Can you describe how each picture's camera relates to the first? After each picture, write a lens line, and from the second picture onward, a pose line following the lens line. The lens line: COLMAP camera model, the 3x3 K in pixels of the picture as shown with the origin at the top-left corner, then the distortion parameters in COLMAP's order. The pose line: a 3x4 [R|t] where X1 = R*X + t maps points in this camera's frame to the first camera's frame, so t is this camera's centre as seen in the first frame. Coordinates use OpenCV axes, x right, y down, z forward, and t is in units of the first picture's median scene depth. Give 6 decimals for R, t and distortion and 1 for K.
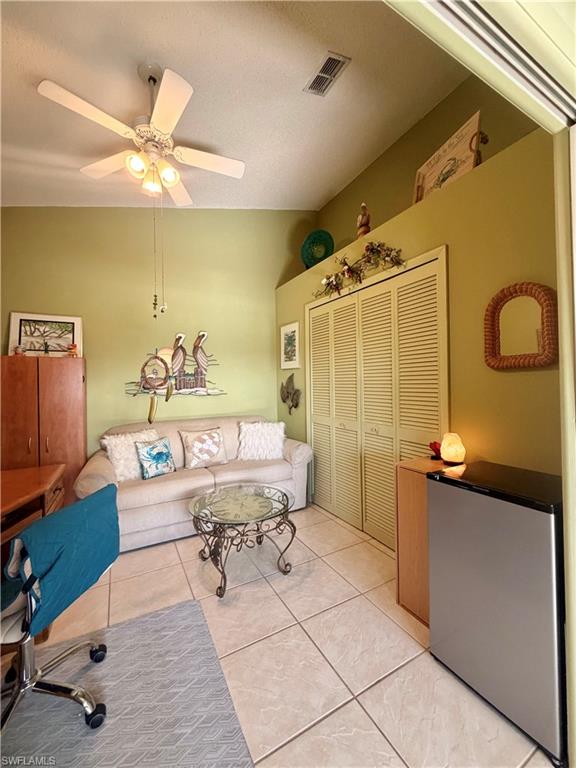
lens RADIAL K [[306.1, 0, 289.1], [0, 306.1, 383.1], [0, 0, 1]] dist [0.000902, -0.000063]
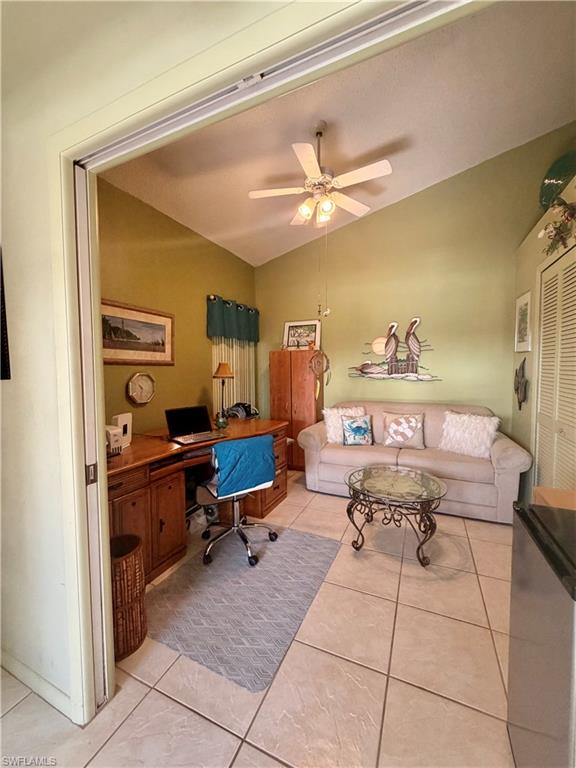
lens RADIAL K [[306.1, 0, 288.4], [0, 306.1, 383.5], [0, 0, 1]] dist [0.000902, -0.000063]
pose [[0.603714, 0.054562, -0.795332, 0.351726], [-0.000629, 0.997687, 0.067966, -0.024788], [0.797201, -0.040532, 0.602352, 0.055723]]
